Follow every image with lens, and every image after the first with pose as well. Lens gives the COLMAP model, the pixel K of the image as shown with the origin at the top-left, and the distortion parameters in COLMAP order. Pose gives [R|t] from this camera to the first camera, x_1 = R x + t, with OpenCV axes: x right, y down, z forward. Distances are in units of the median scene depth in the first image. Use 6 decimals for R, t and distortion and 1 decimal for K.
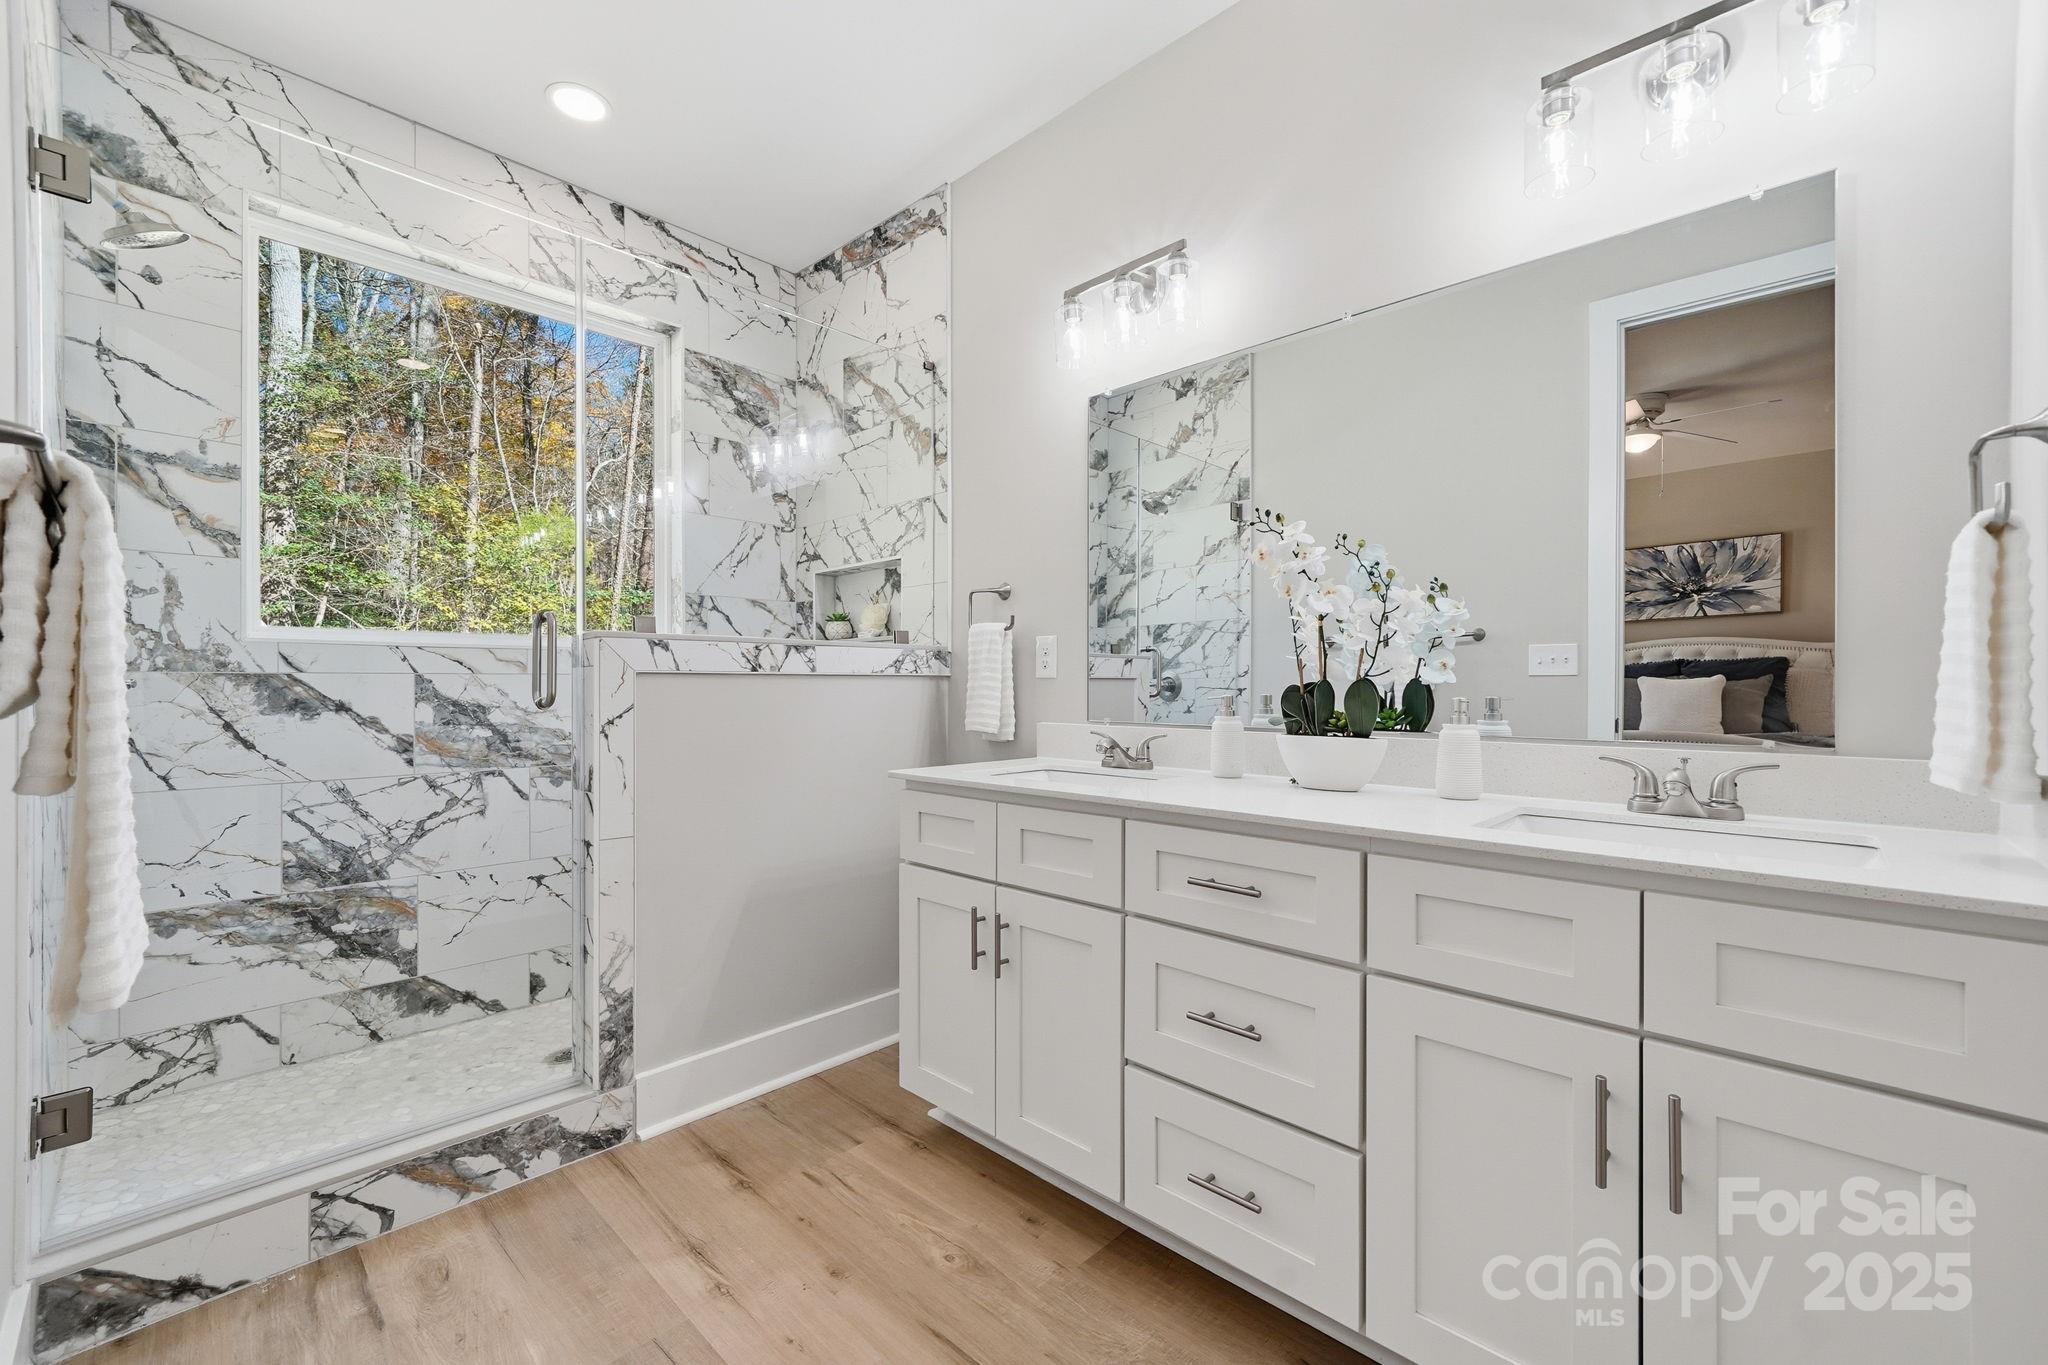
lens RADIAL K [[845.1, 0, 1035.4], [0, 845.1, 684.2], [0, 0, 1]] dist [-0.002704, 0.000184]
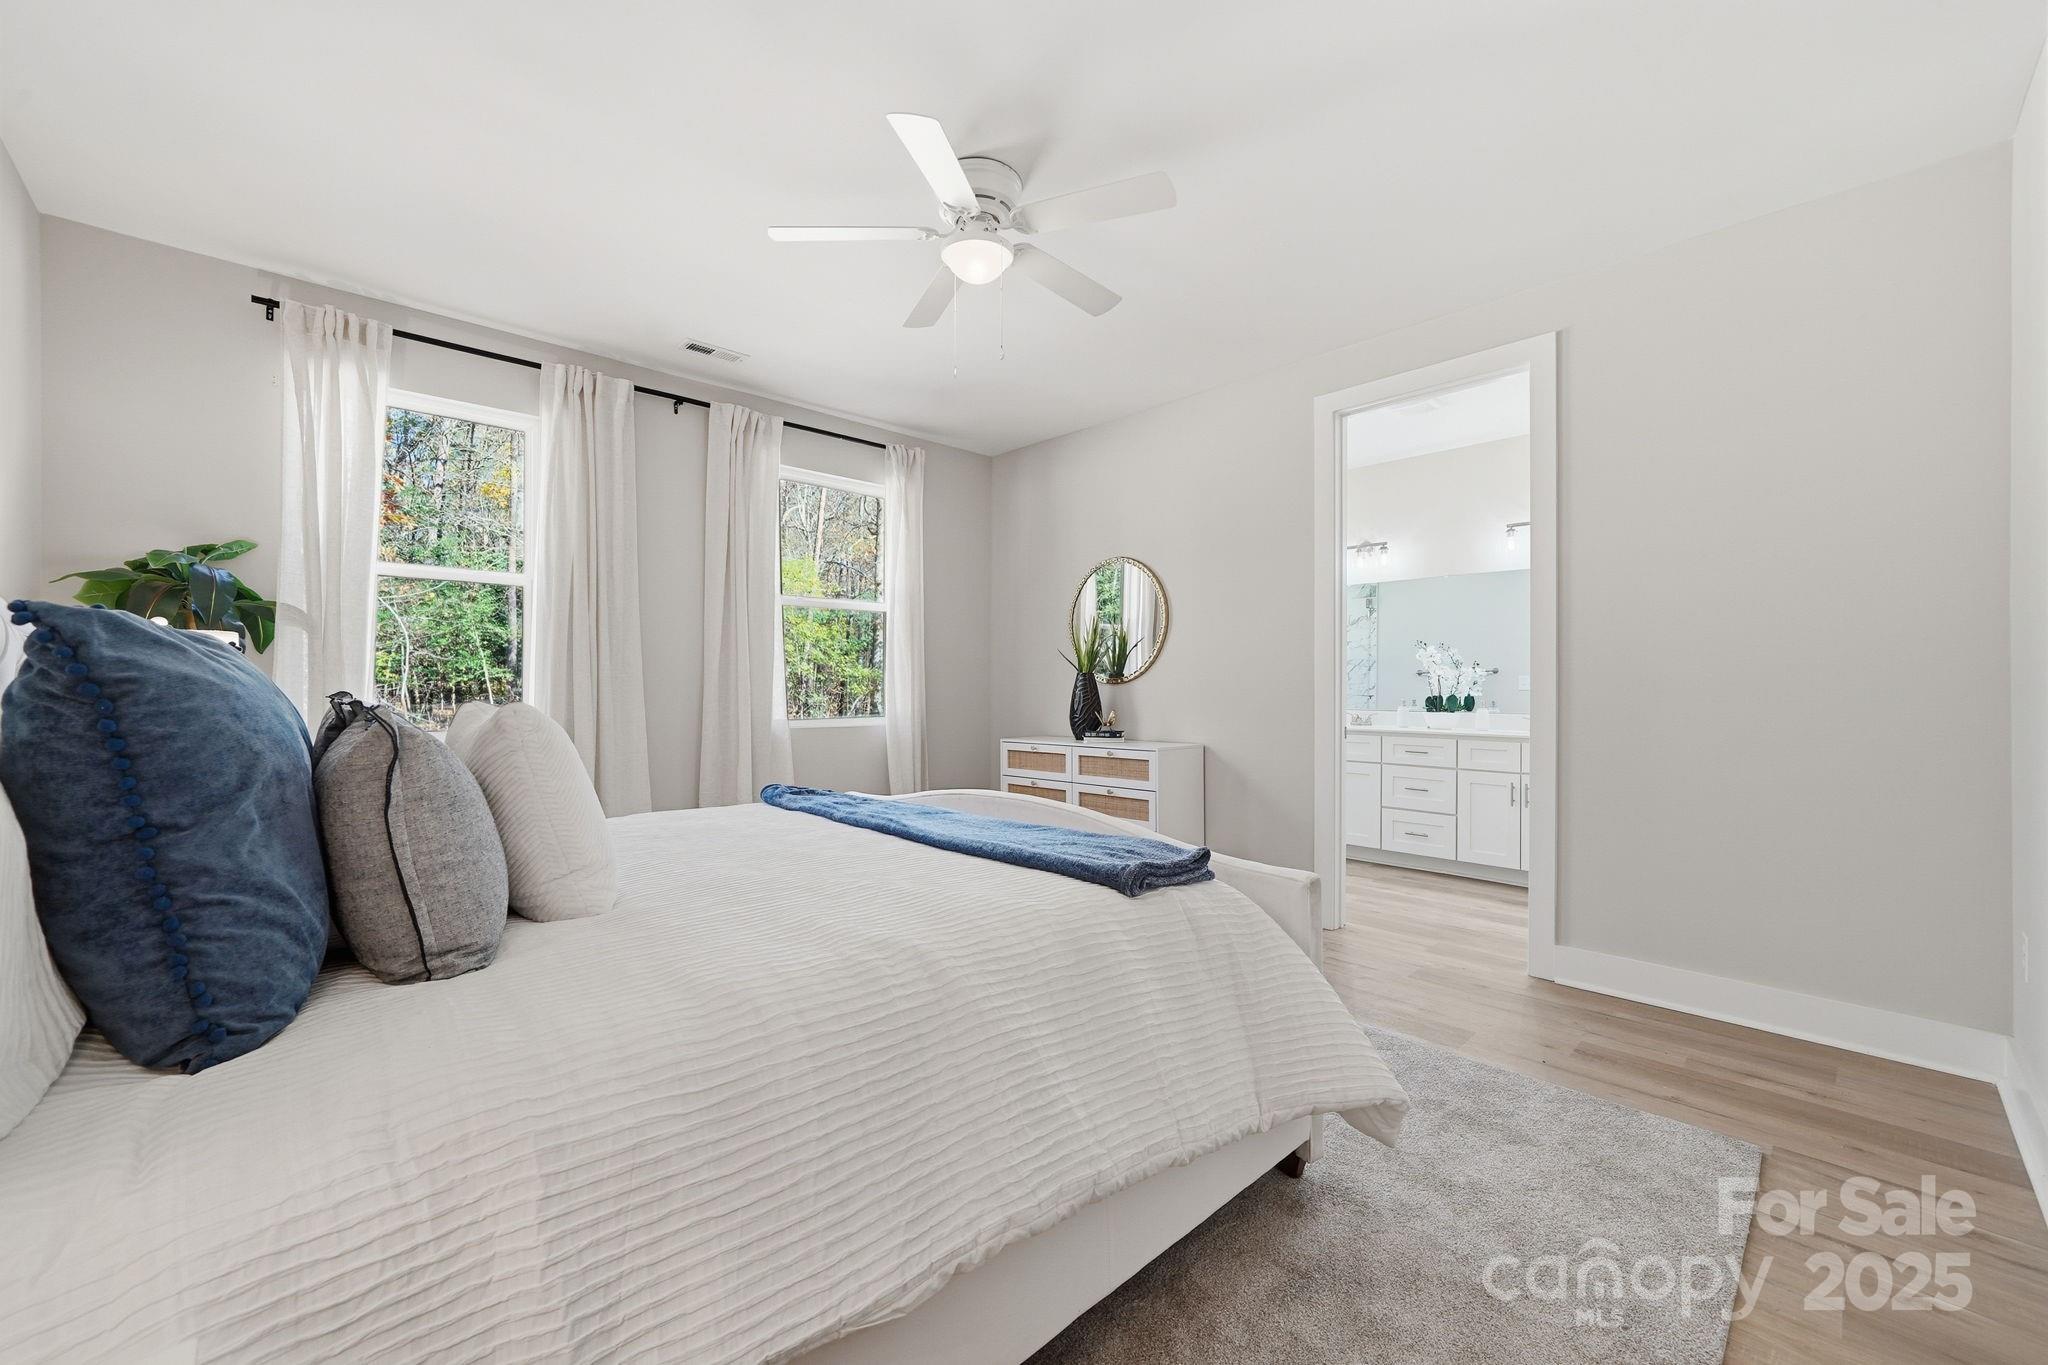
lens RADIAL K [[845.1, 0, 1035.4], [0, 845.1, 684.2], [0, 0, 1]] dist [-0.002704, 0.000184]
pose [[0.999365, 0.001529, -0.035602, -1.084736], [-0.001635, 0.999994, -0.002942, -0.034210], [0.035597, 0.002998, 0.999362, -2.273782]]
